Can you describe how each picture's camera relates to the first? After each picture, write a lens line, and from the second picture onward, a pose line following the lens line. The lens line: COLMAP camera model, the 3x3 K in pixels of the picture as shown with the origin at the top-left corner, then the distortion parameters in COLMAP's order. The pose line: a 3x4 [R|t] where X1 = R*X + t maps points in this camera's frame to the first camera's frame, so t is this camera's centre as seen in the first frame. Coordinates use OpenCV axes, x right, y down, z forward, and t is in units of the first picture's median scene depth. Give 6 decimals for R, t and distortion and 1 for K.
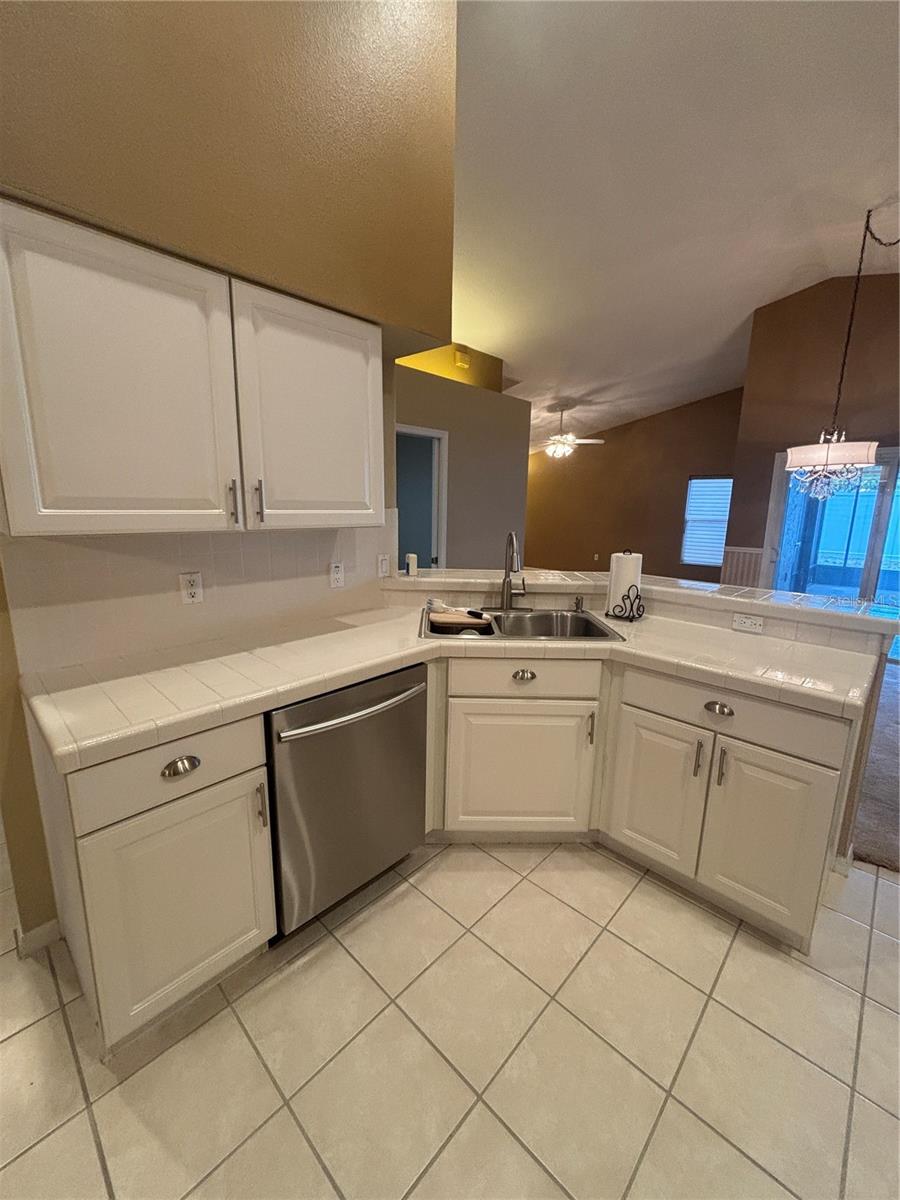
lens RADIAL K [[486.8, 0, 451.2], [0, 486.8, 598.6], [0, 0, 1]] dist [0.001167, 0.000403]
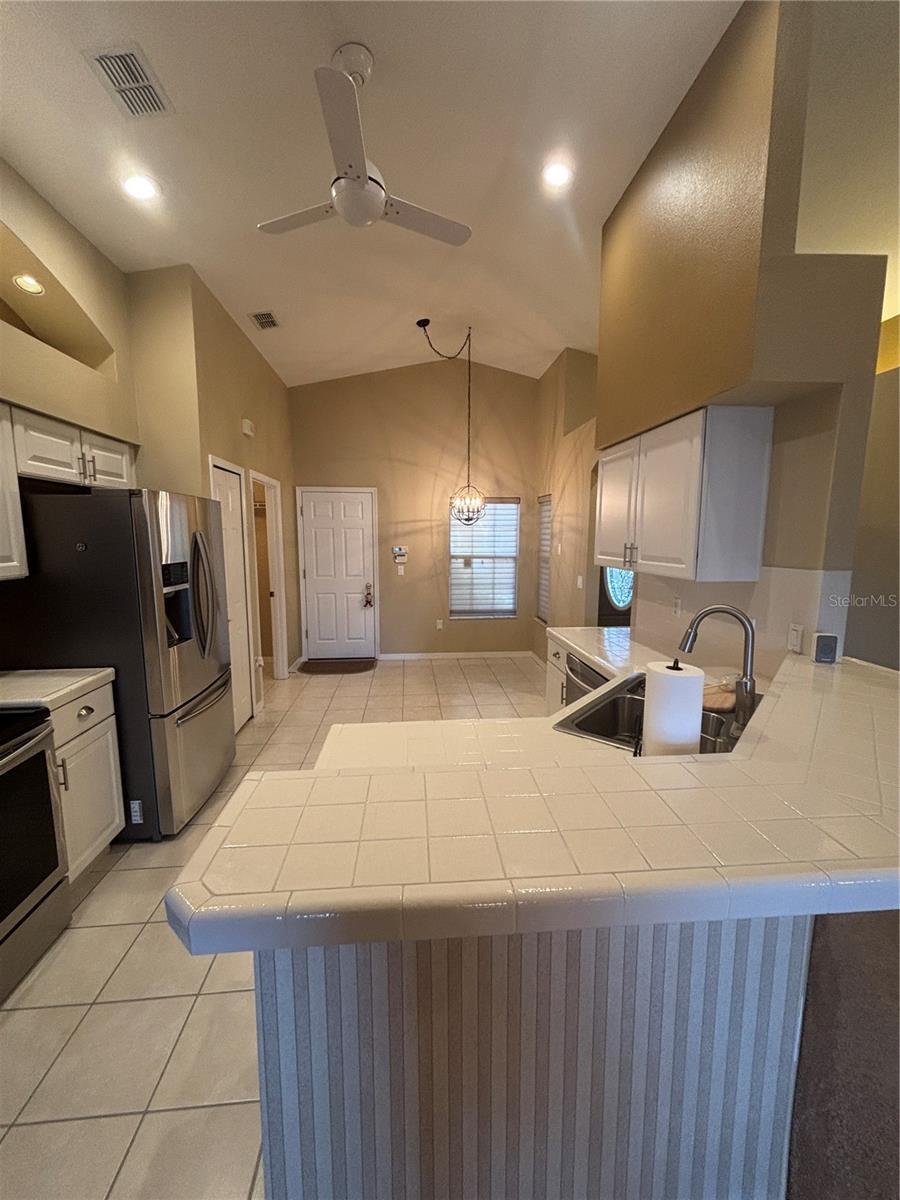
lens RADIAL K [[486.8, 0, 451.2], [0, 486.8, 598.6], [0, 0, 1]] dist [0.001167, 0.000403]
pose [[-0.665013, 0.080022, -0.742533, 1.148399], [-0.155650, 0.957560, 0.242595, -0.320449], [0.730432, 0.276904, -0.624334, 1.428115]]
